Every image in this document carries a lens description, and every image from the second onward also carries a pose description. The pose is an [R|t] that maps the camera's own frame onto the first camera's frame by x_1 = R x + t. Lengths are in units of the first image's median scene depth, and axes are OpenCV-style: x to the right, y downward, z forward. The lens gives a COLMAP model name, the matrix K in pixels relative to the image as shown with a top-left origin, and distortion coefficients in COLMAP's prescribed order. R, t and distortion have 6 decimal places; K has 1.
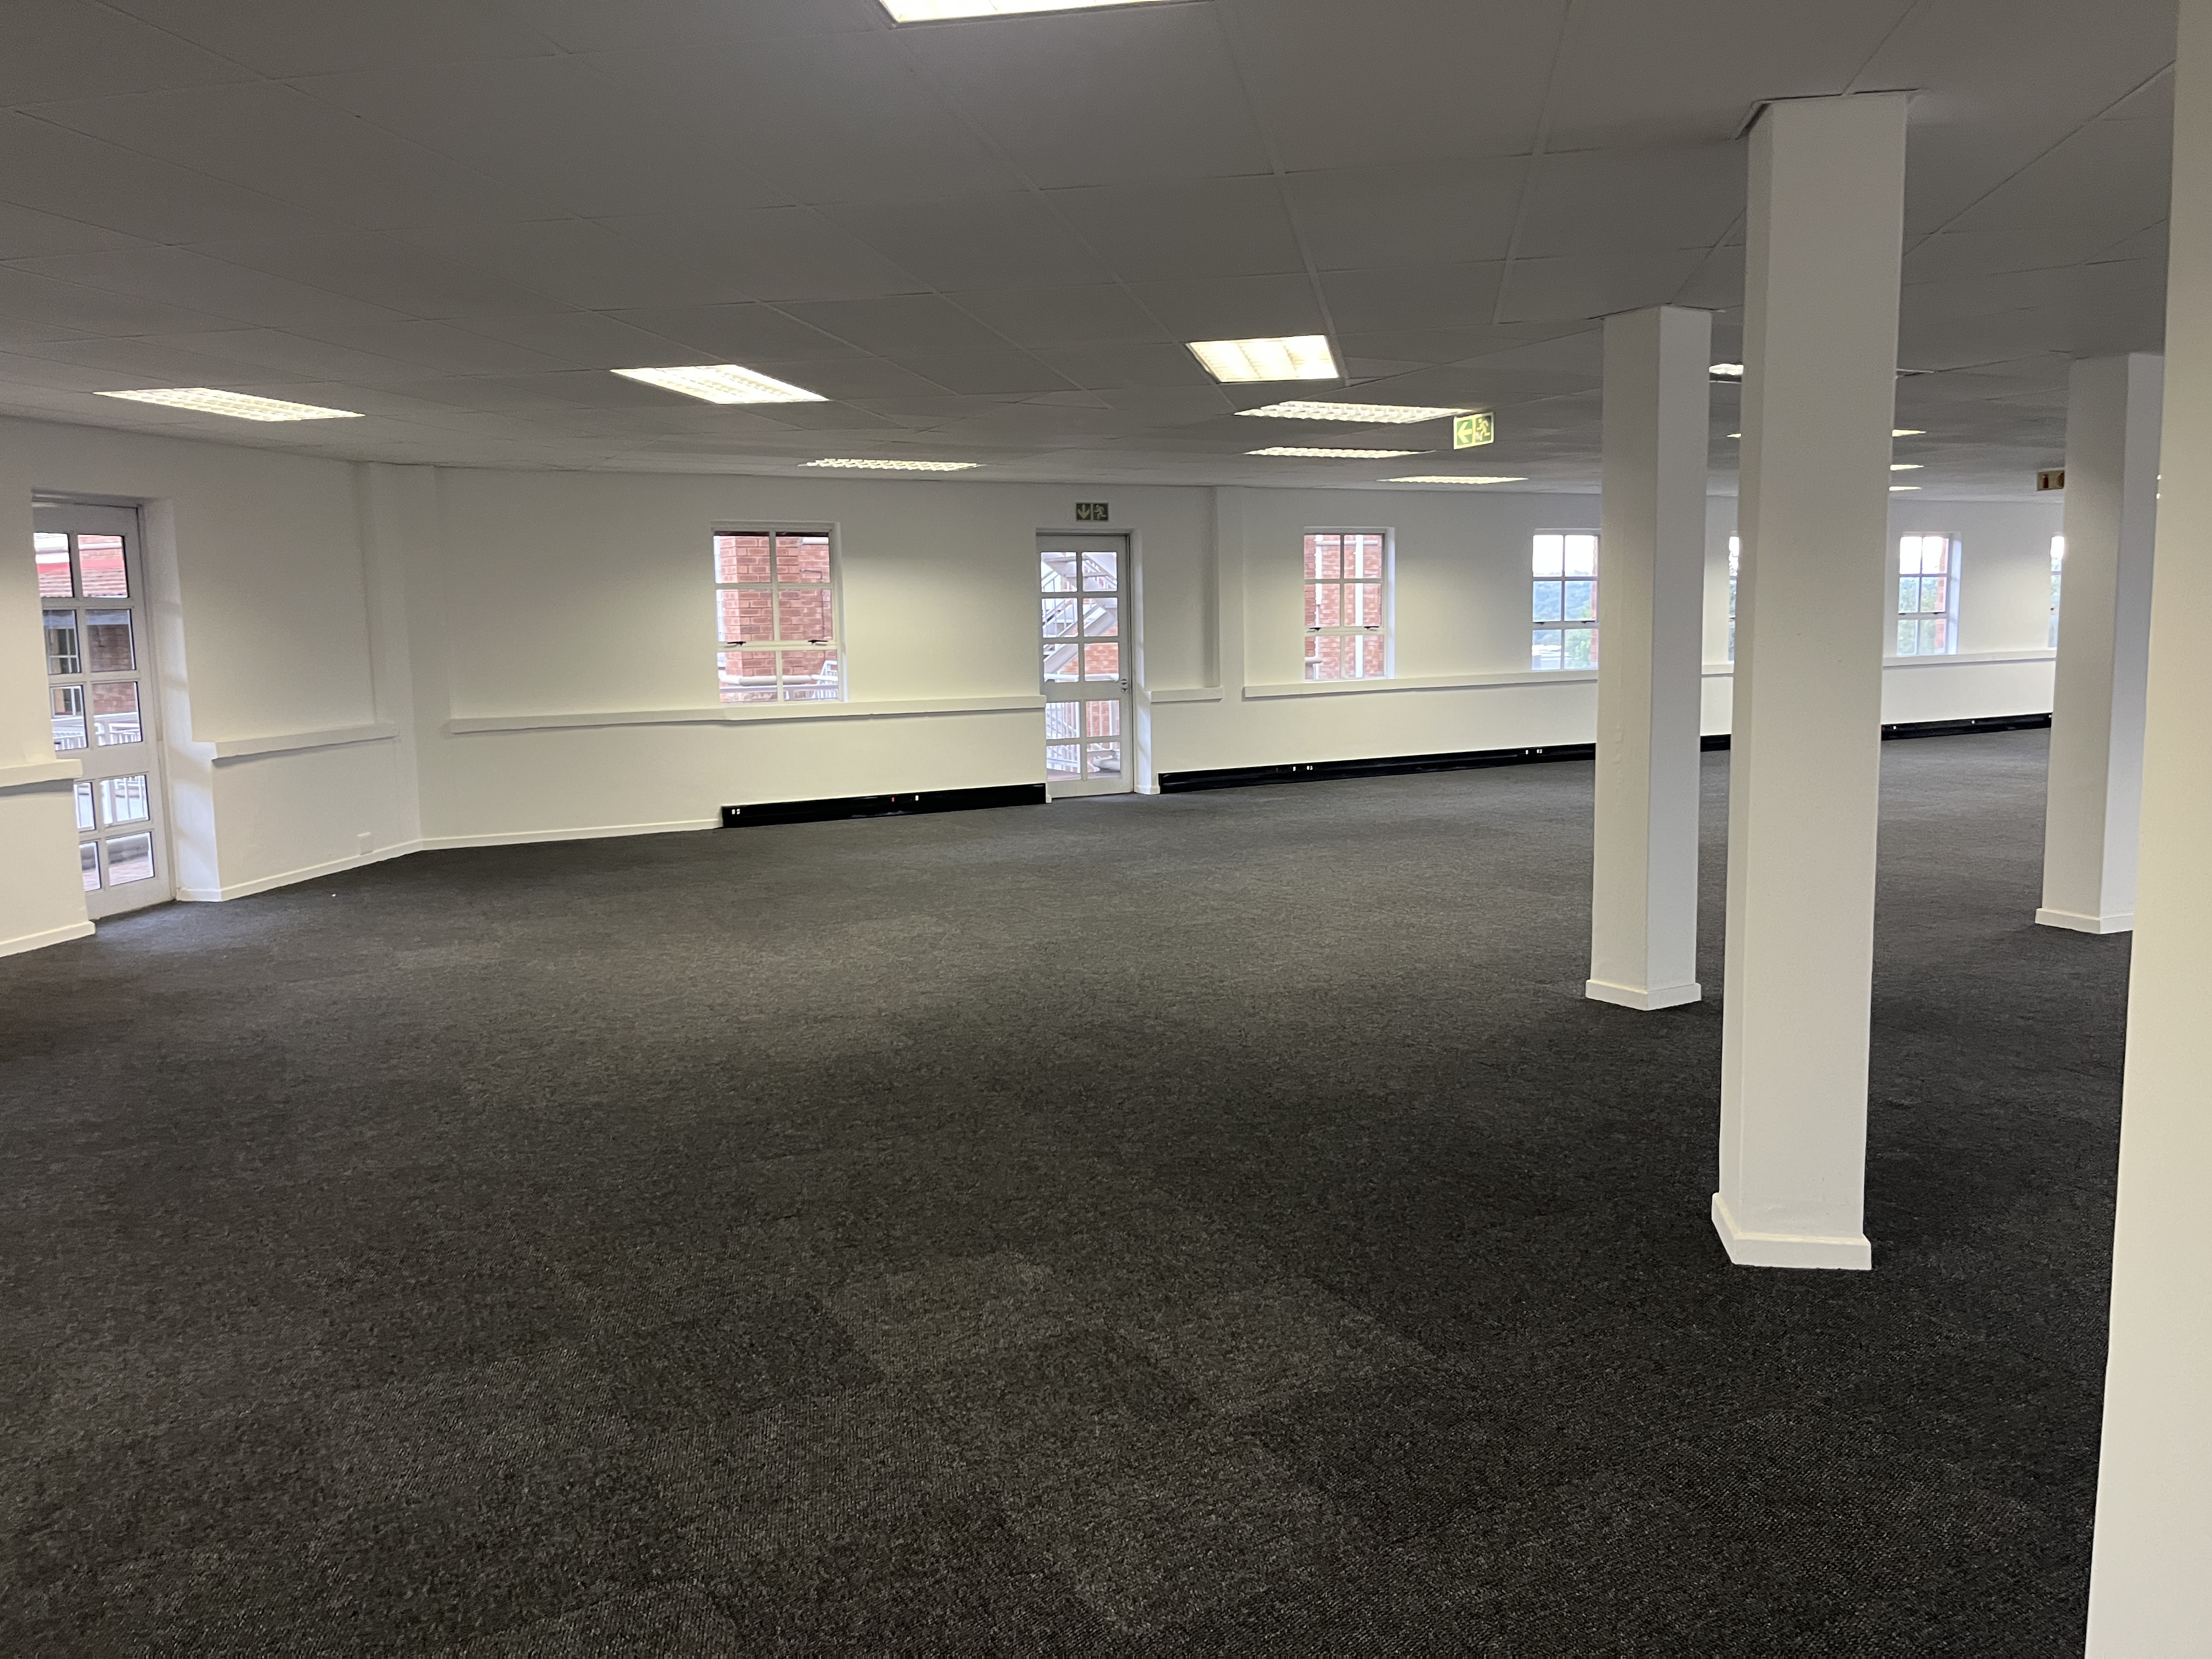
lens RADIAL K [[1662.2, 0, 1110.3], [0, 1662.2, 824.5], [0, 0, 1]] dist [0.068670, -0.105463]
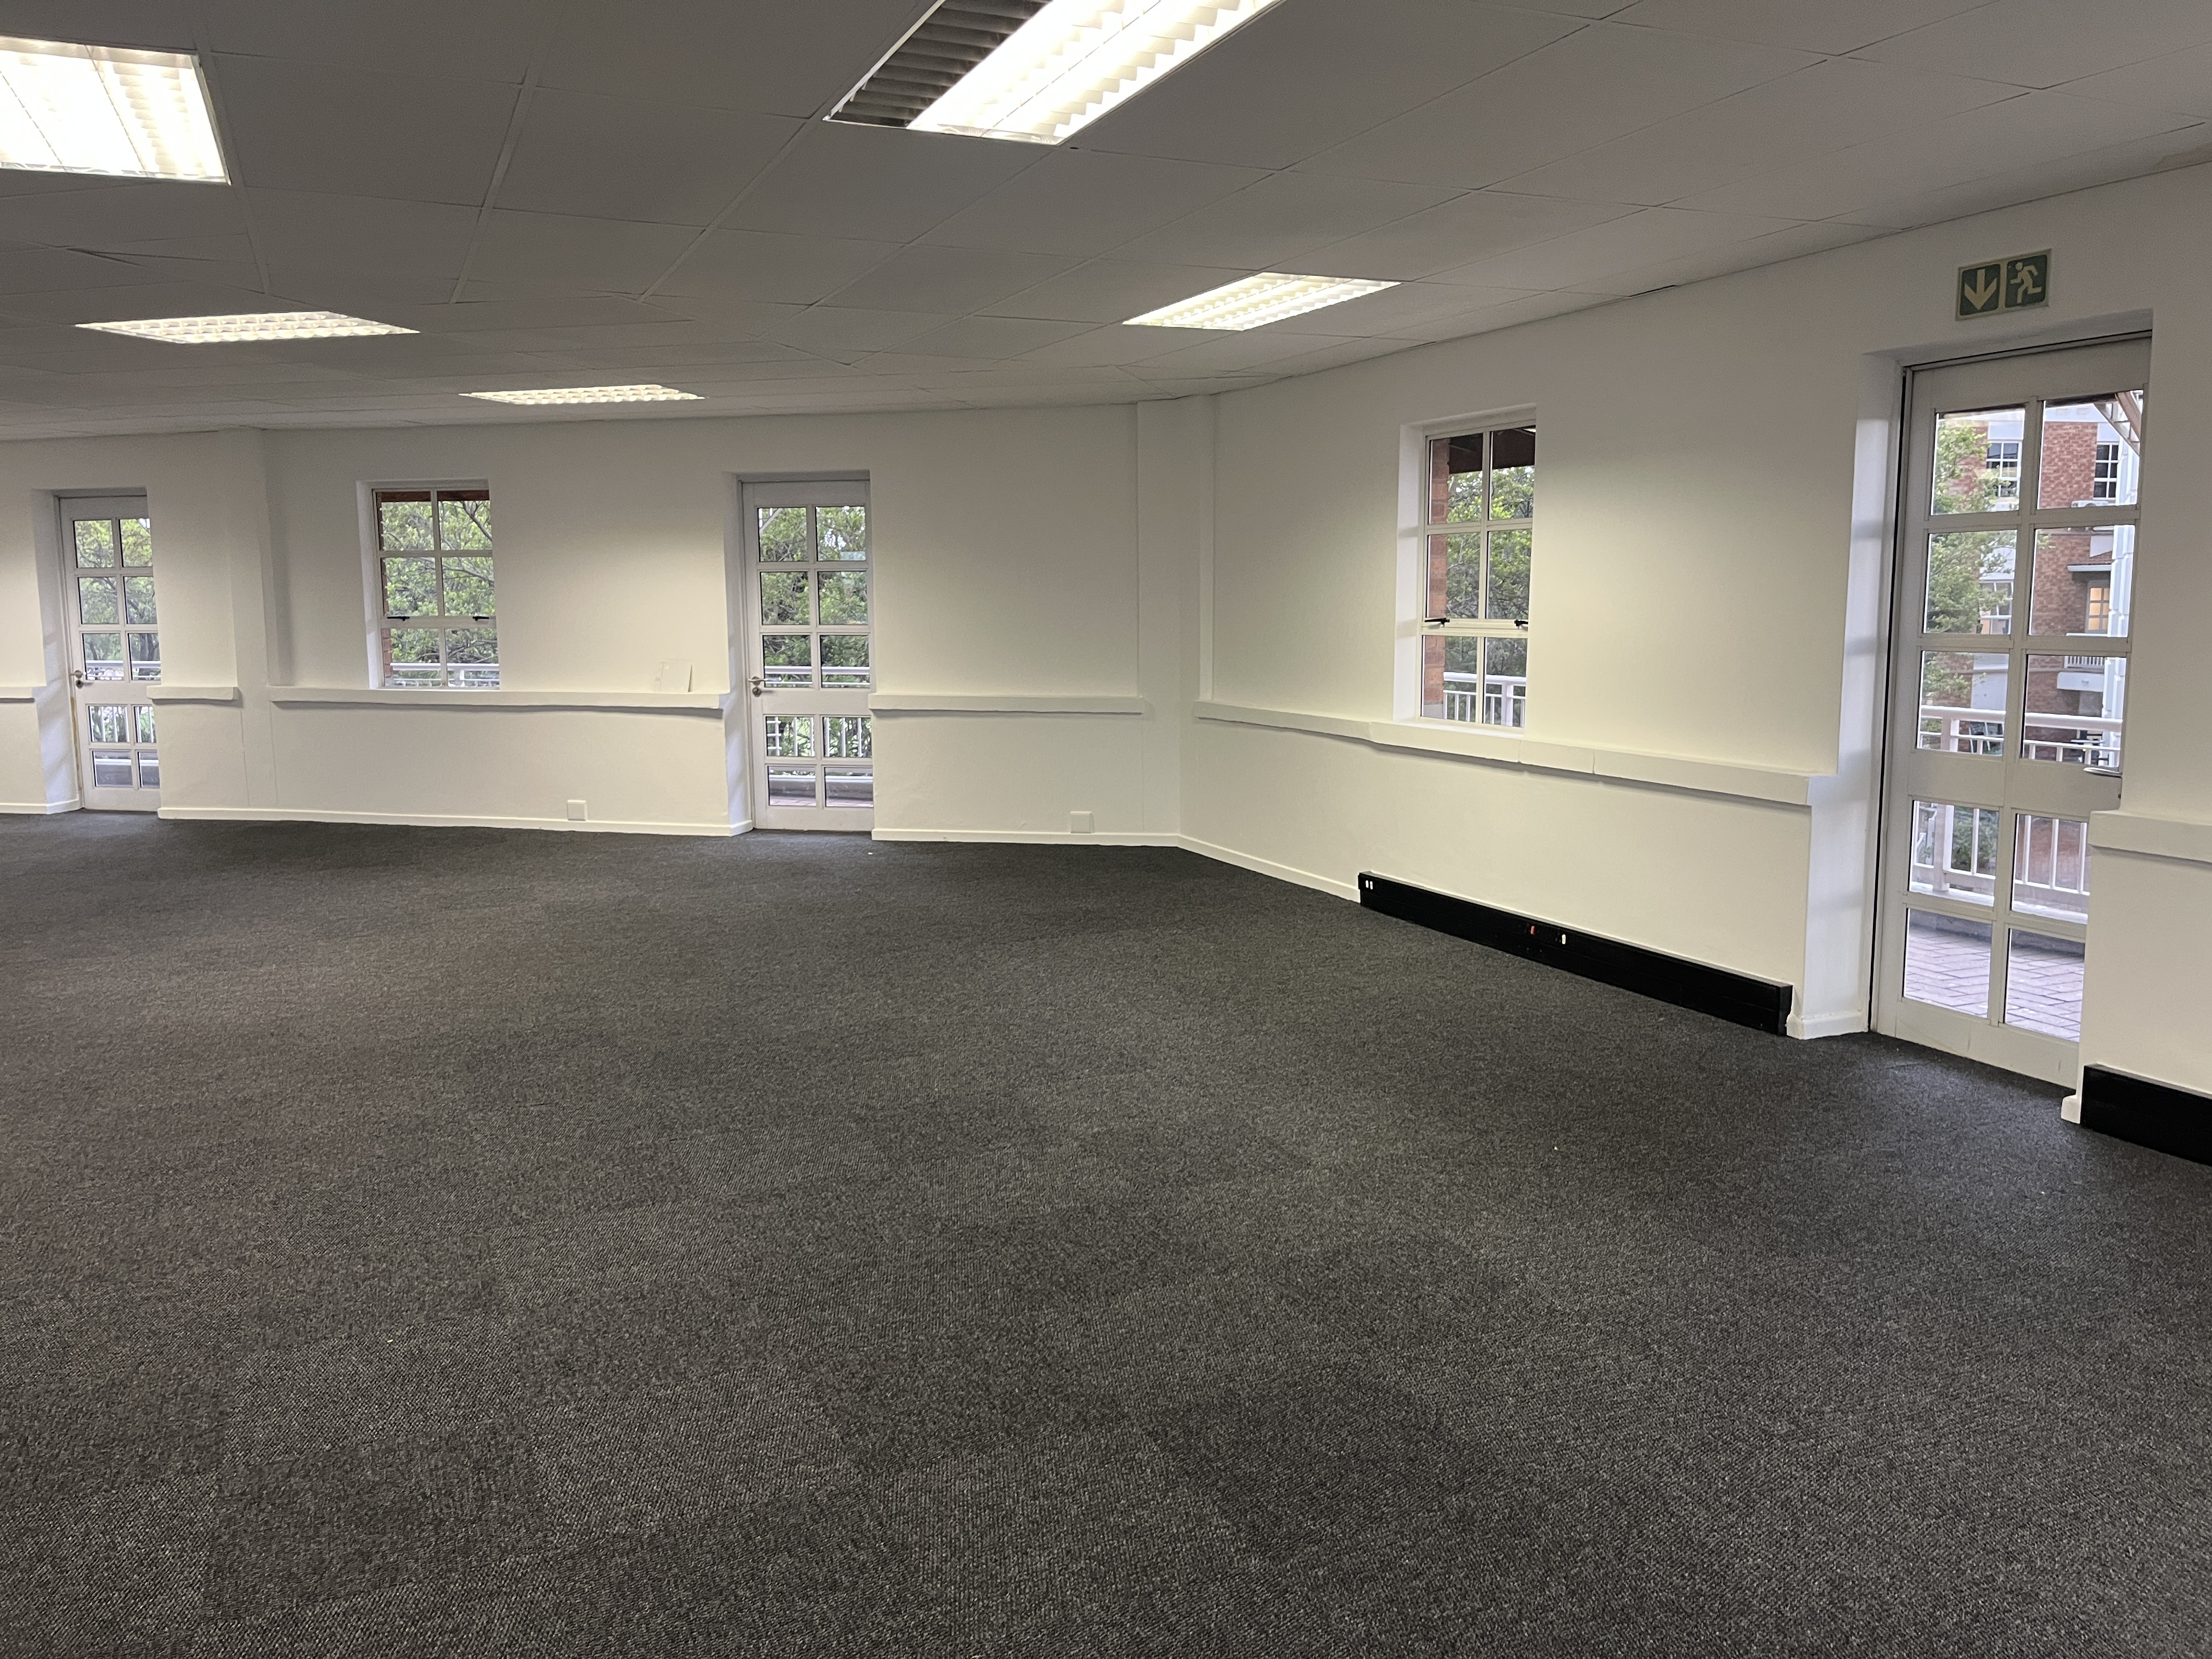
lens RADIAL K [[1662.2, 0, 1110.3], [0, 1662.2, 824.5], [0, 0, 1]] dist [0.068670, -0.105463]
pose [[-0.061370, 0.154856, -0.986029, 0.409115], [-0.119093, 0.979698, 0.161274, -0.122028], [0.990985, 0.127327, -0.041681, 0.929799]]
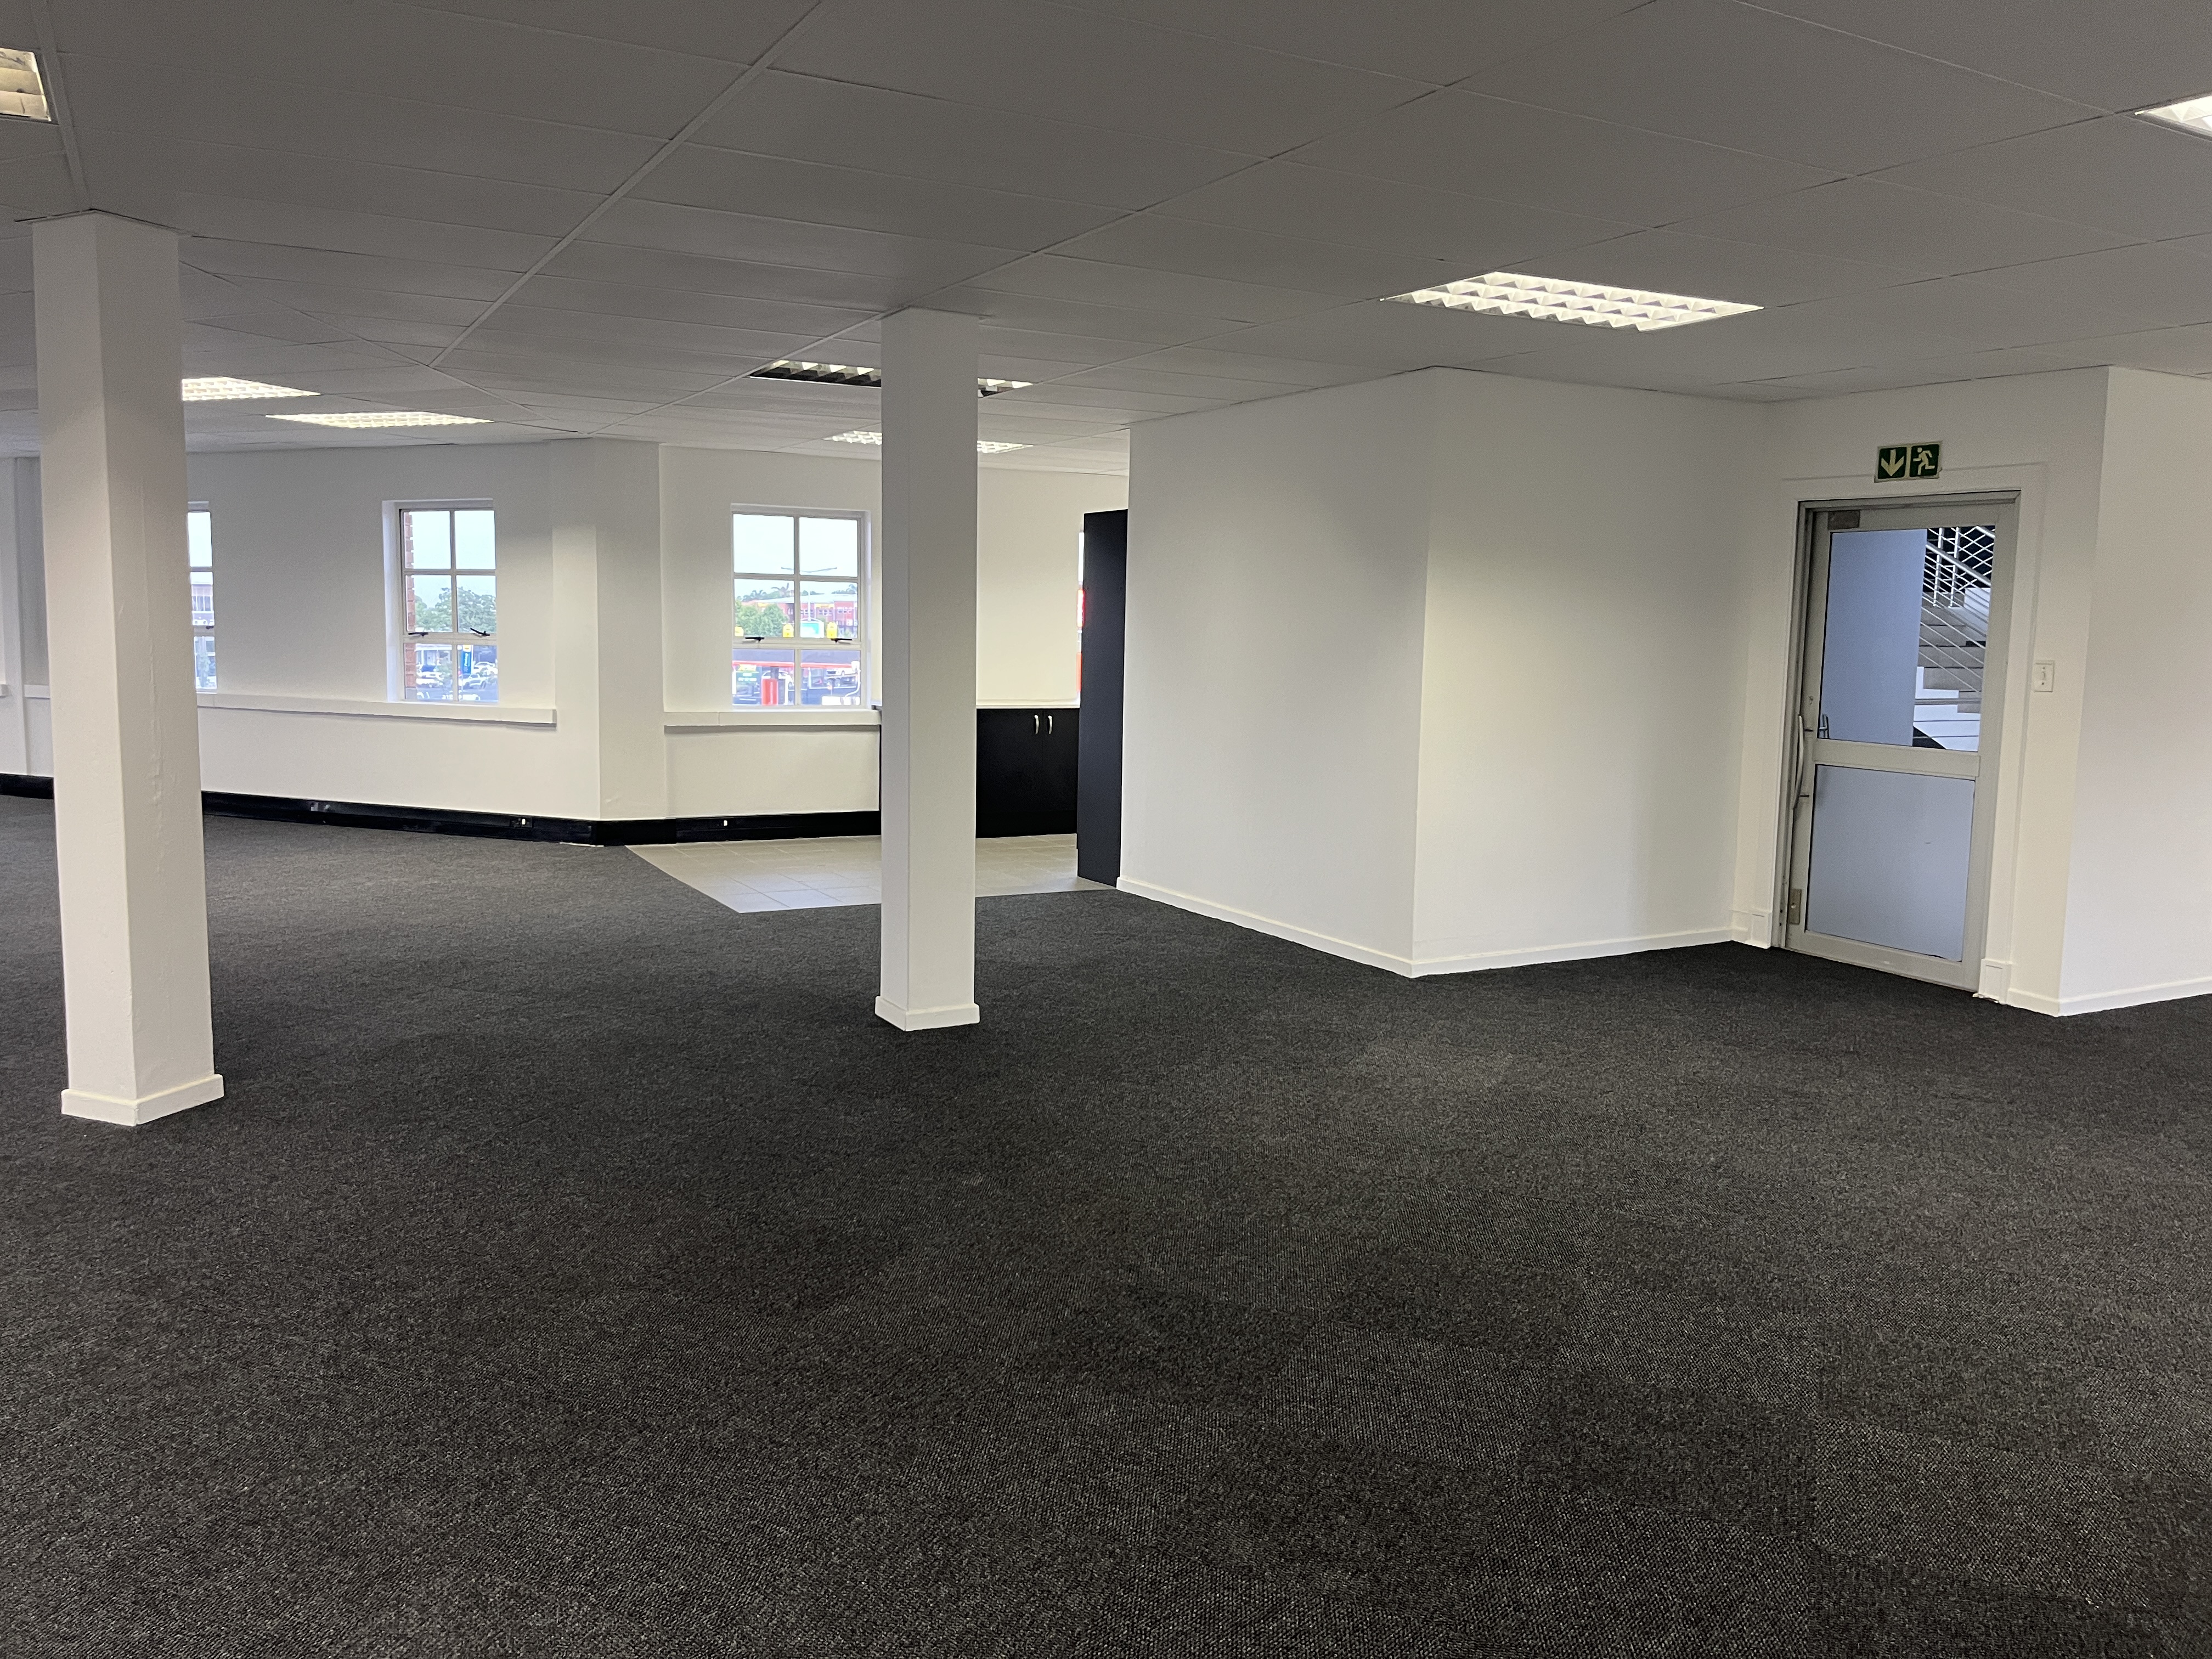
lens RADIAL K [[1662.2, 0, 1110.3], [0, 1662.2, 824.5], [0, 0, 1]] dist [0.068670, -0.105463]
pose [[-0.634620, -0.087603, 0.767844, -0.292416], [0.091448, 0.978062, 0.187168, -0.067492], [-0.767395, 0.188999, -0.612686, 0.581981]]
